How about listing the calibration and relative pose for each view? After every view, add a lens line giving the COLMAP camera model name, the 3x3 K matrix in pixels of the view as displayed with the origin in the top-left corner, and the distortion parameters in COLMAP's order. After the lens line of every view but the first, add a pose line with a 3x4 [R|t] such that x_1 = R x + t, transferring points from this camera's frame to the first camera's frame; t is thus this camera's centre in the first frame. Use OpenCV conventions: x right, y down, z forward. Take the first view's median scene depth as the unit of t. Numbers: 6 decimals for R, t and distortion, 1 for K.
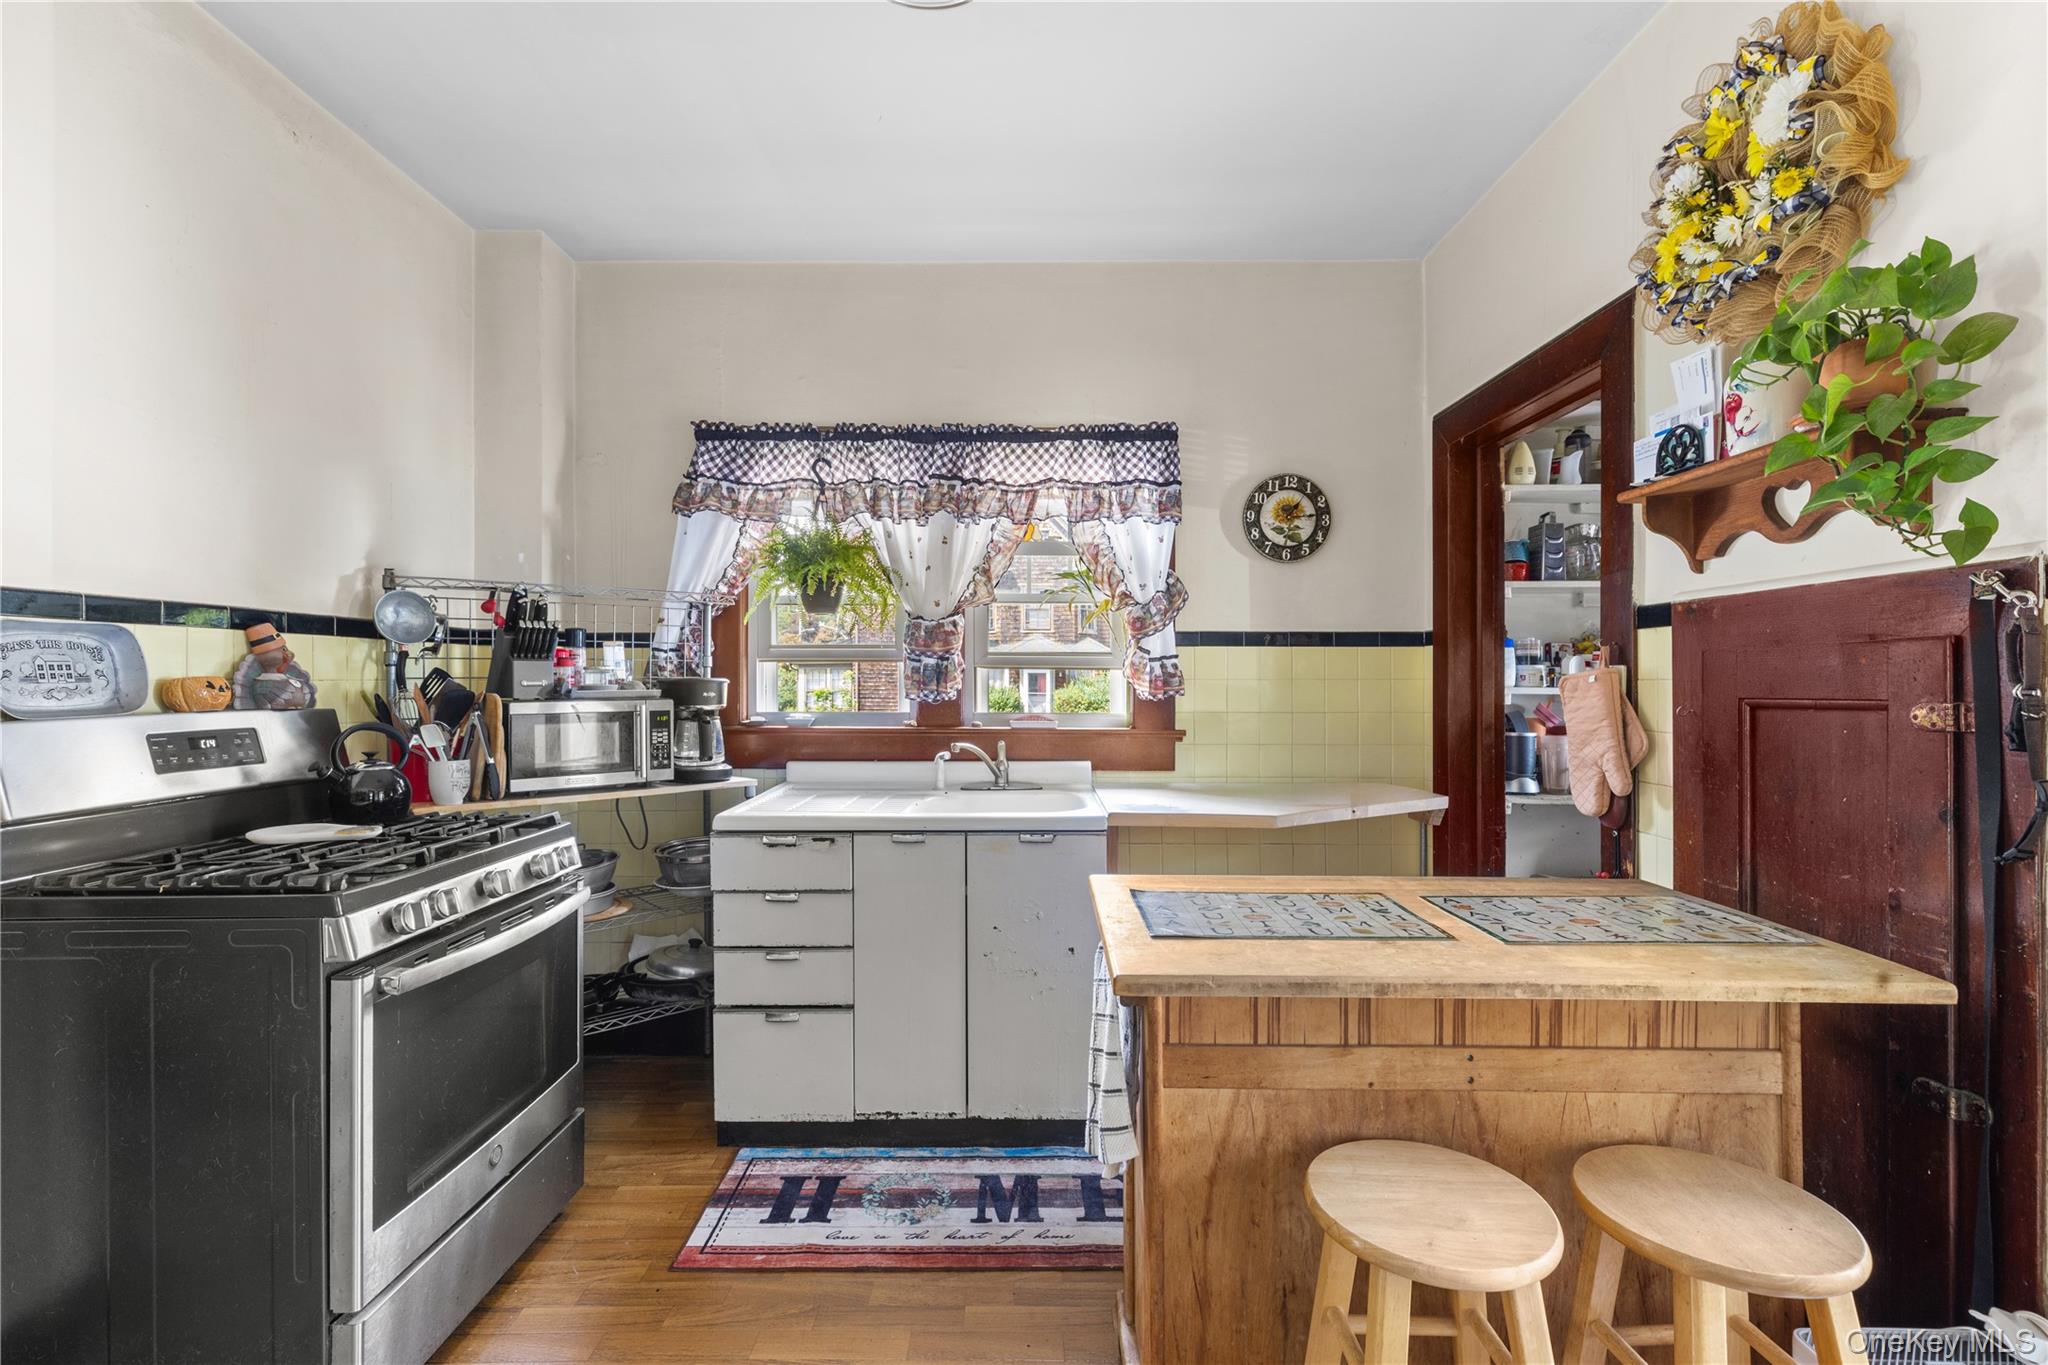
lens RADIAL K [[914.5, 0, 1019.2], [0, 914.5, 677.3], [0, 0, 1]] dist [0.002453, -0.000010]
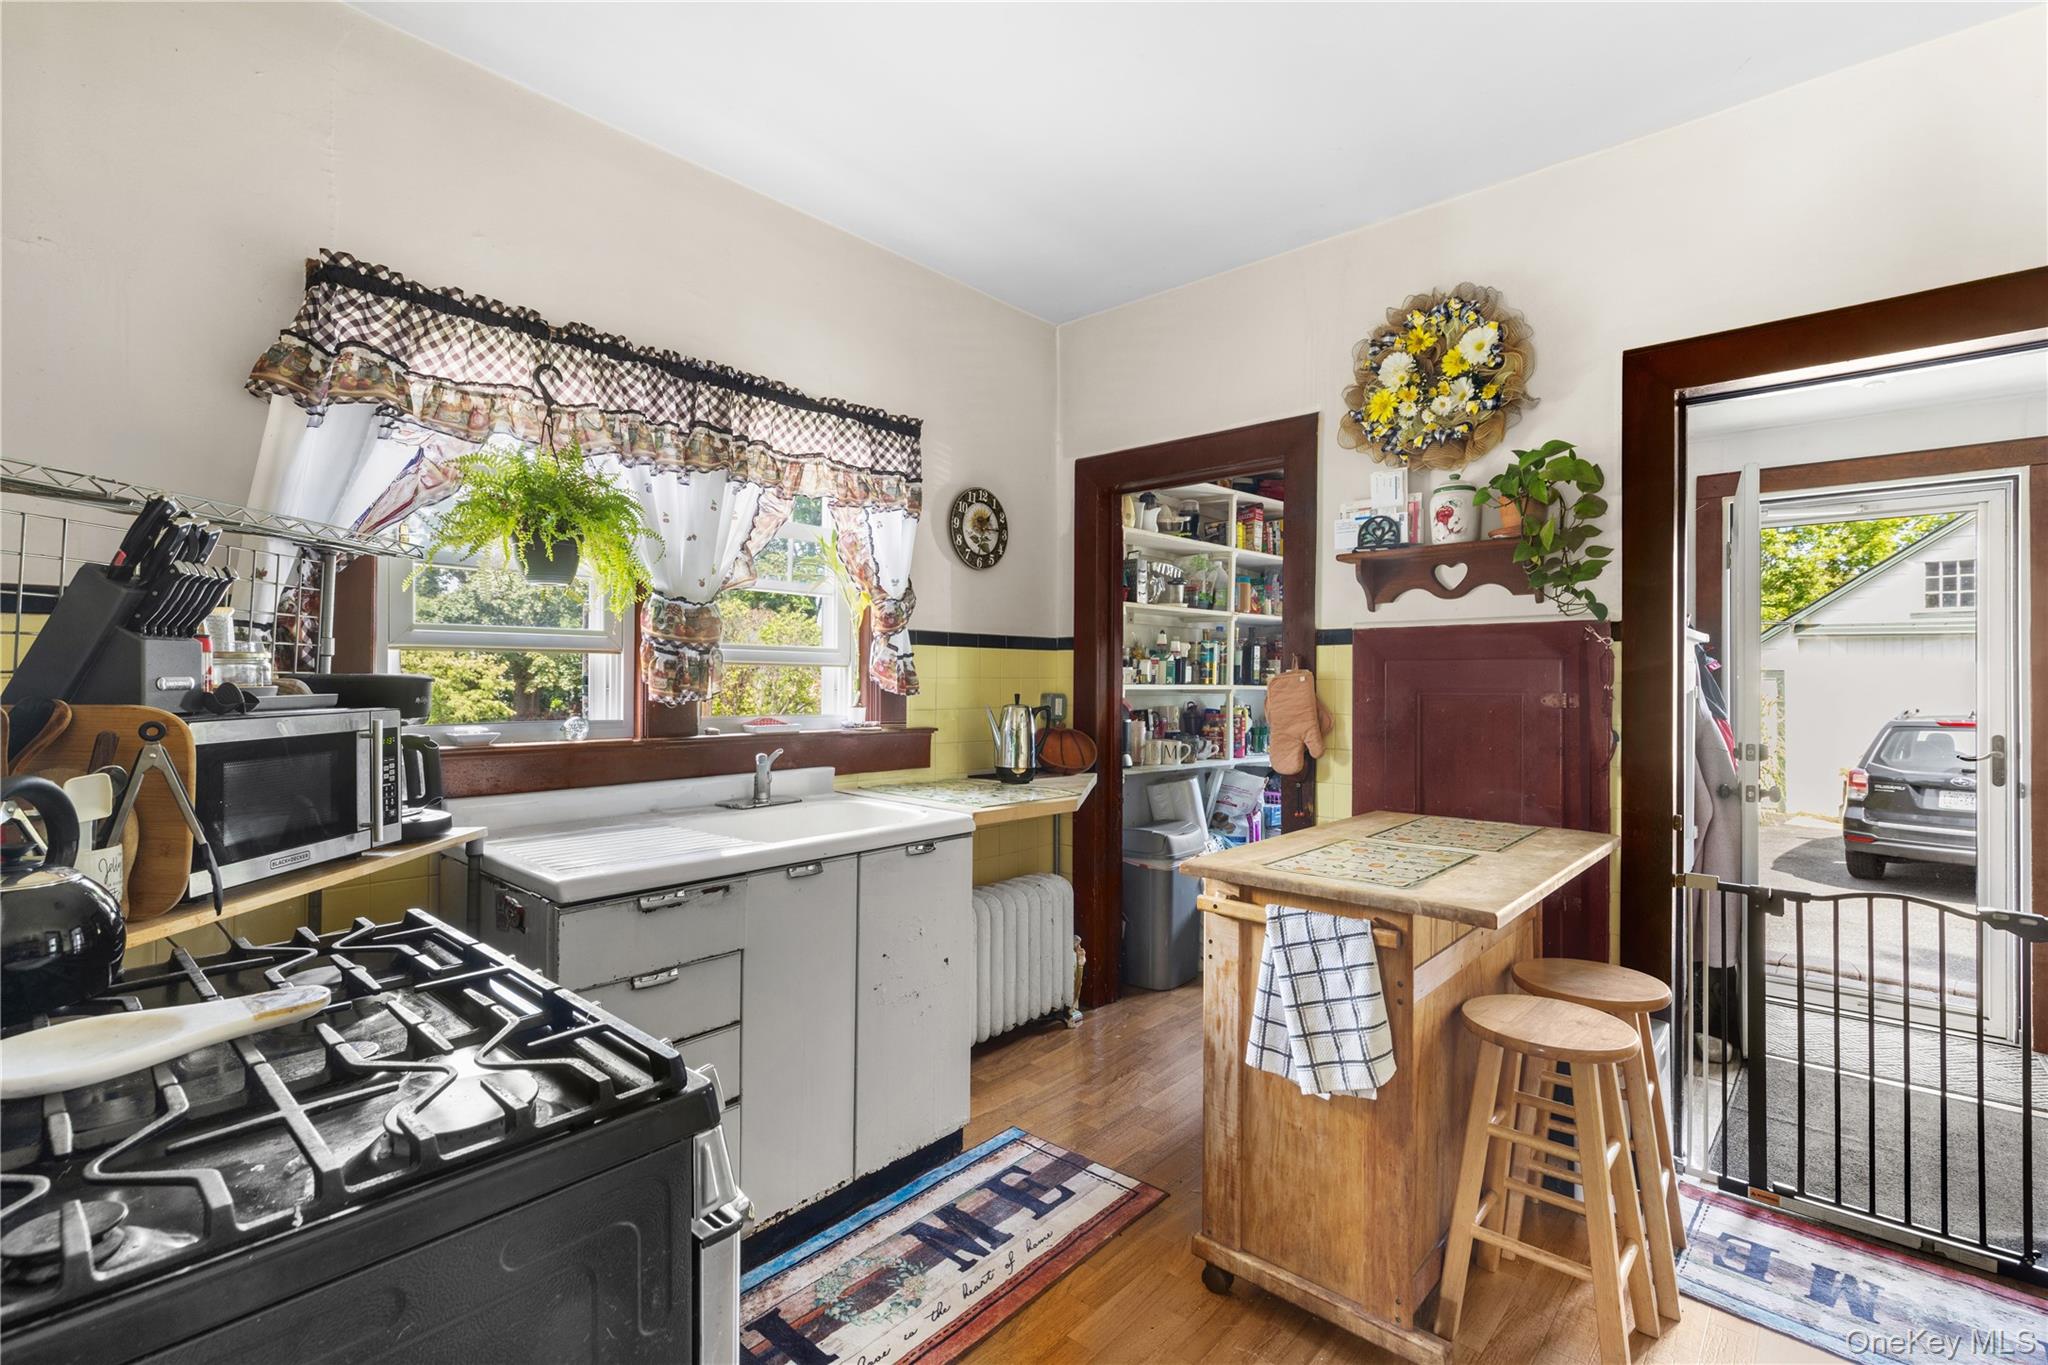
lens RADIAL K [[914.5, 0, 1019.2], [0, 914.5, 677.3], [0, 0, 1]] dist [0.002453, -0.000010]
pose [[0.663770, 0.002477, 0.747933, -0.506046], [-0.005642, 0.999983, 0.001695, -0.000437], [-0.747916, -0.005345, 0.663772, 0.255650]]
